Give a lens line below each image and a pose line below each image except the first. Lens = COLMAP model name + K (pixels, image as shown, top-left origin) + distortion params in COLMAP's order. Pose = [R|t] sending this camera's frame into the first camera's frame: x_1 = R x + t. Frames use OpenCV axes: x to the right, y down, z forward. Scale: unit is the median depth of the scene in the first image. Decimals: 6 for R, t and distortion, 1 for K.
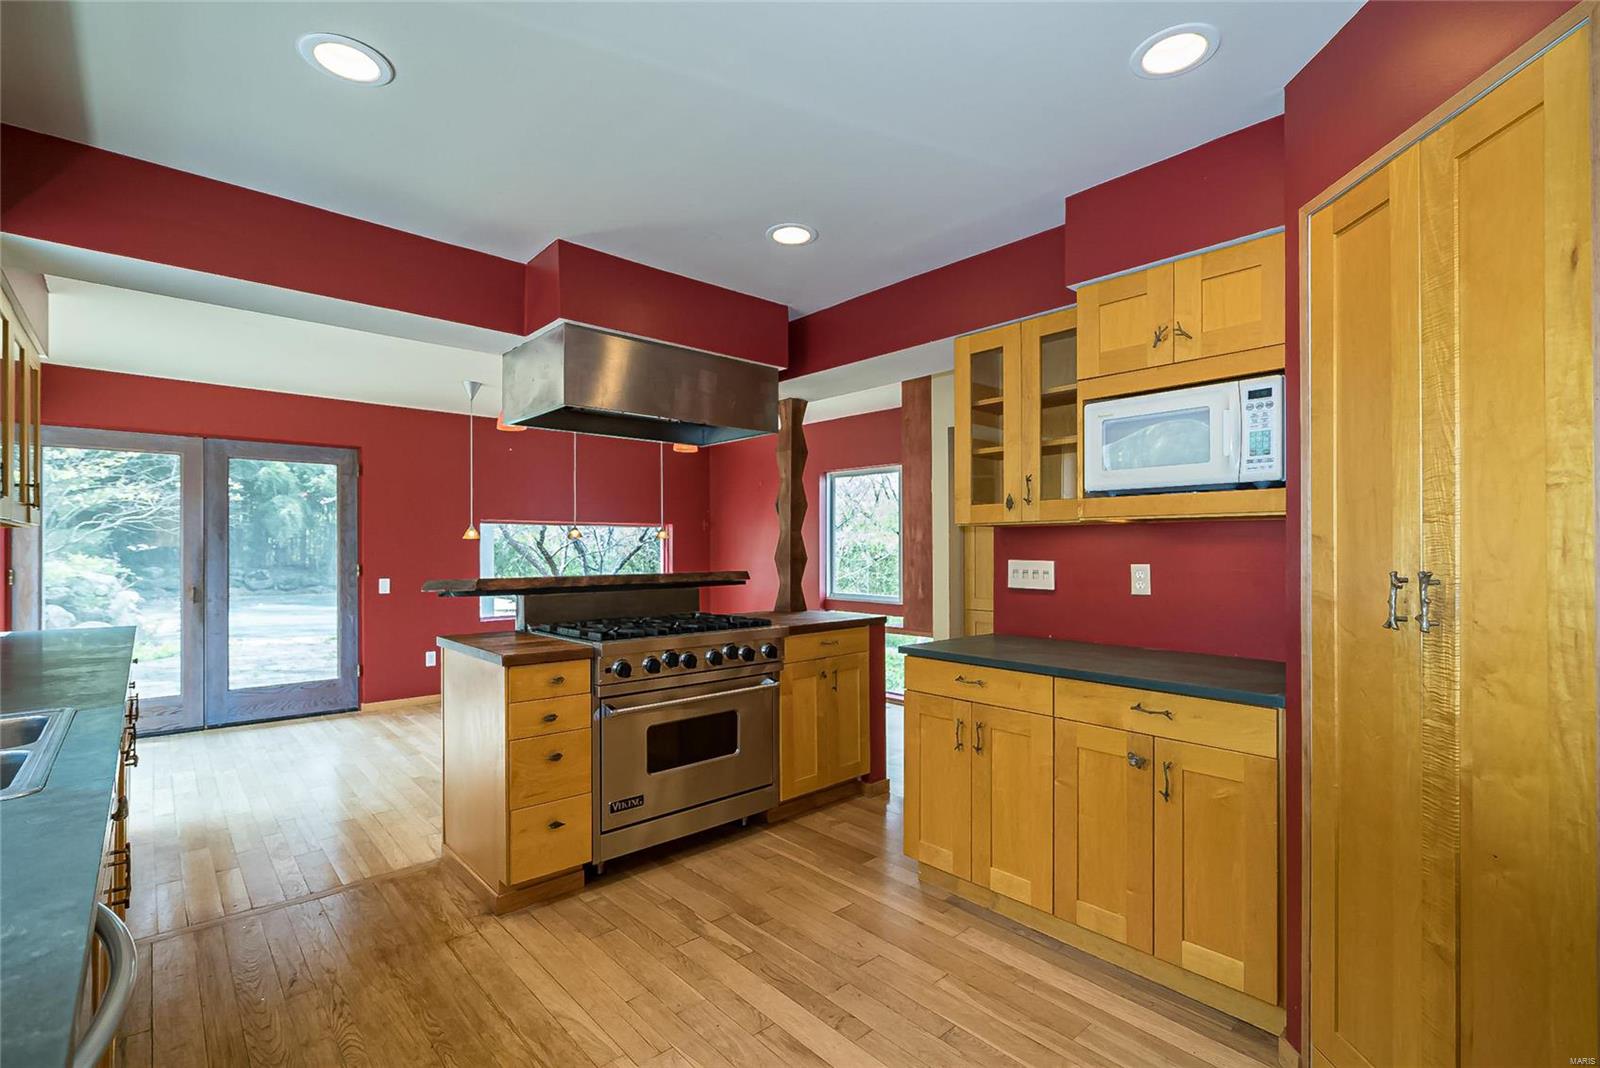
lens RADIAL K [[726.0, 0, 788.5], [0, 726.0, 539.7], [0, 0, 1]] dist [-0.006466, 0.000780]
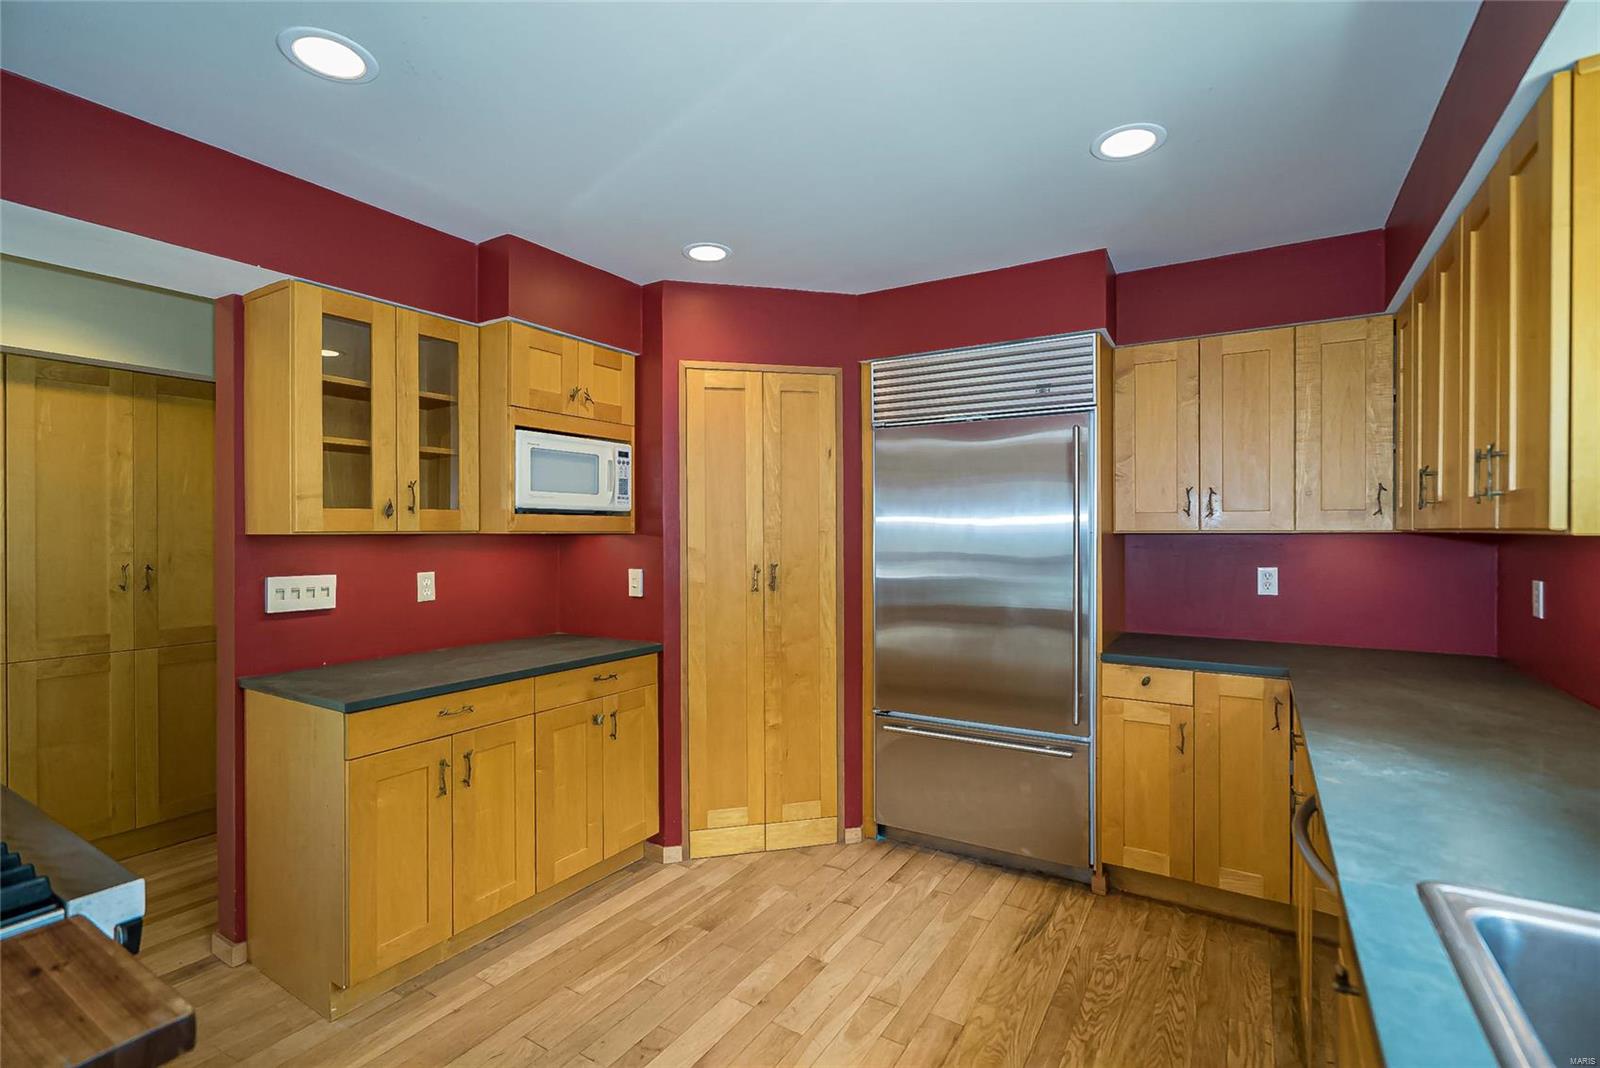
lens RADIAL K [[726.0, 0, 795.8], [0, 726.0, 526.8], [0, 0, 1]] dist [-0.006466, 0.000780]
pose [[-0.277762, 0.008741, 0.960610, -0.676199], [-0.009042, 0.999891, -0.011713, -0.024587], [-0.960607, -0.011939, -0.277653, 0.787050]]
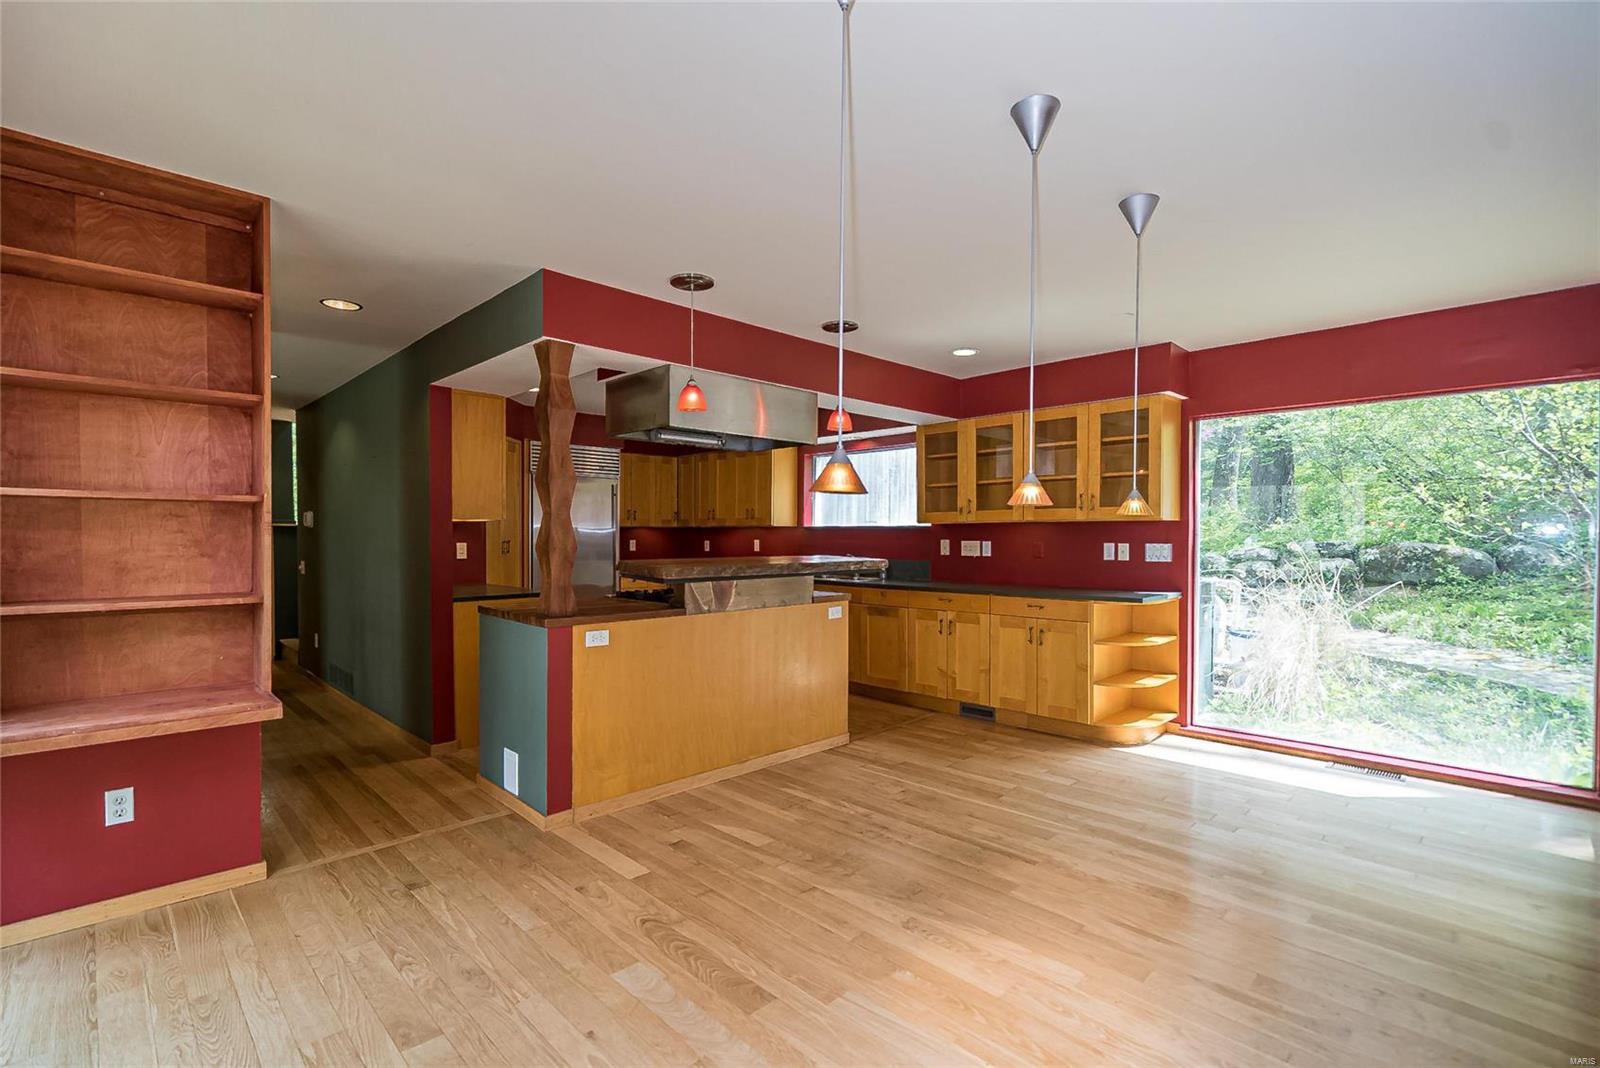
lens RADIAL K [[726.0, 0, 797.5], [0, 726.0, 545.0], [0, 0, 1]] dist [-0.006466, 0.000780]
pose [[-0.998907, -0.000453, -0.046749, -0.340108], [-0.000390, 0.999999, -0.001357, 0.039356], [0.046750, -0.001337, -0.998906, 2.800484]]
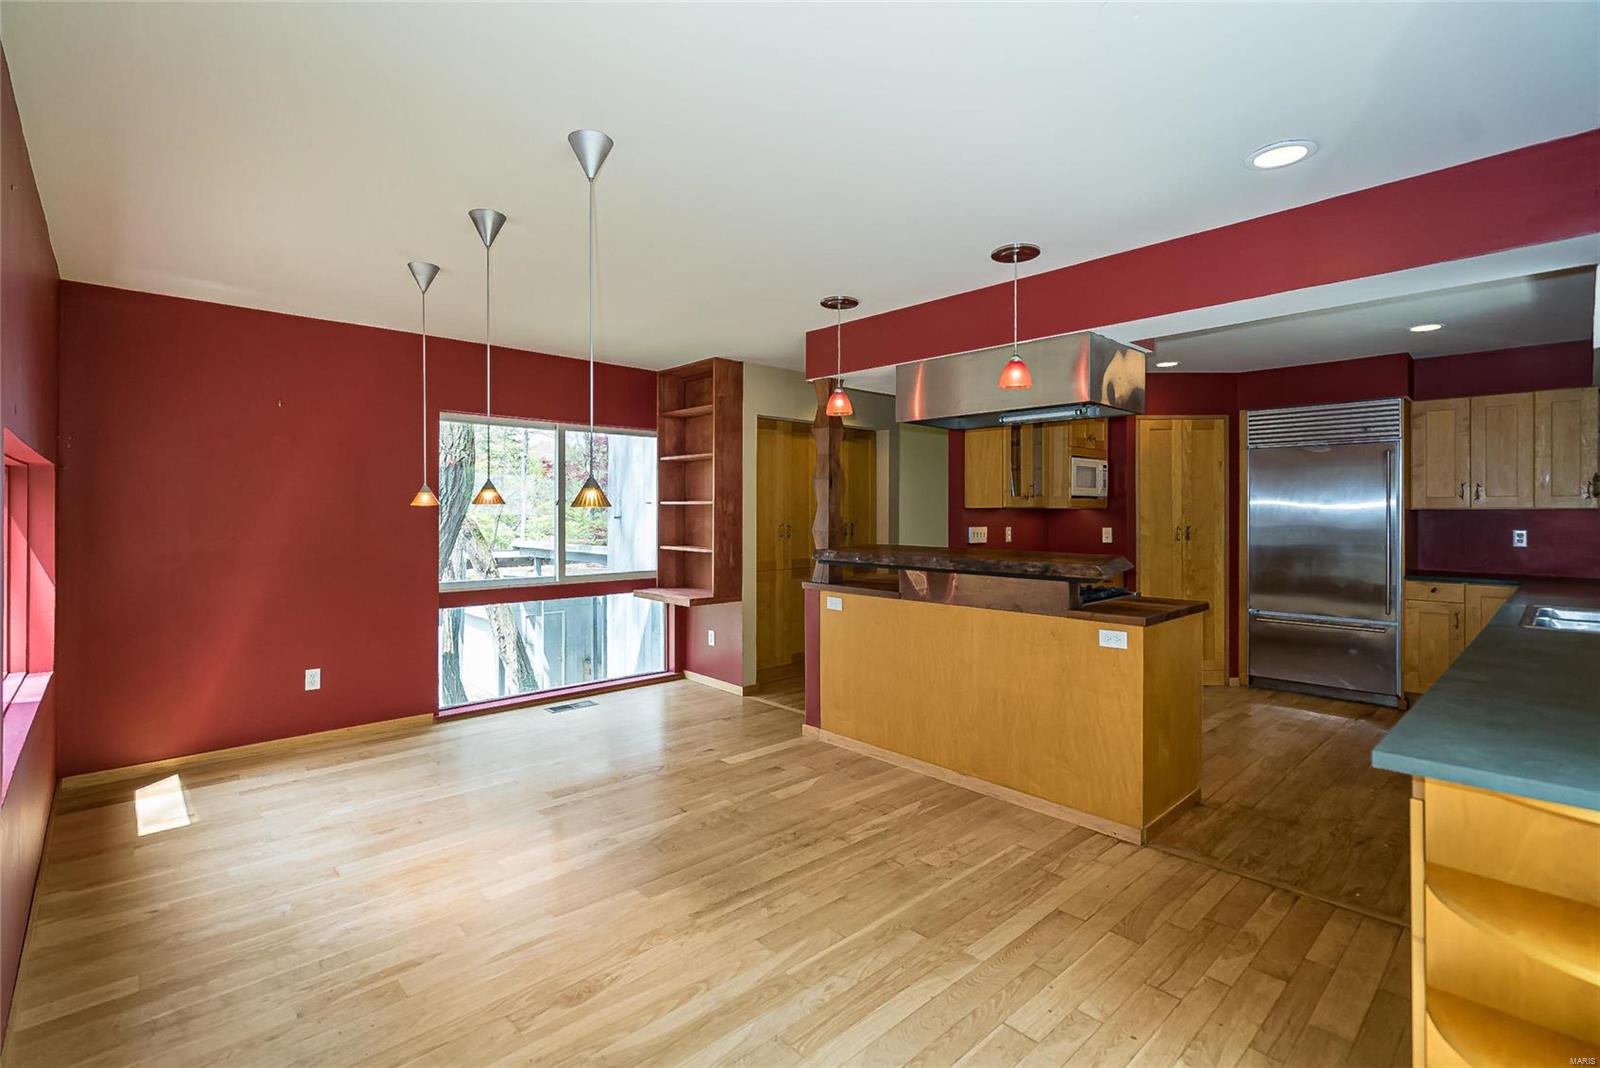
lens RADIAL K [[726.0, 0, 799.8], [0, 726.0, 506.7], [0, 0, 1]] dist [-0.006466, 0.000780]
pose [[-0.023660, 0.009463, 0.999675, -1.619283], [-0.014627, 0.999845, -0.009811, 0.003428], [-0.999613, -0.014854, -0.023518, 1.672746]]
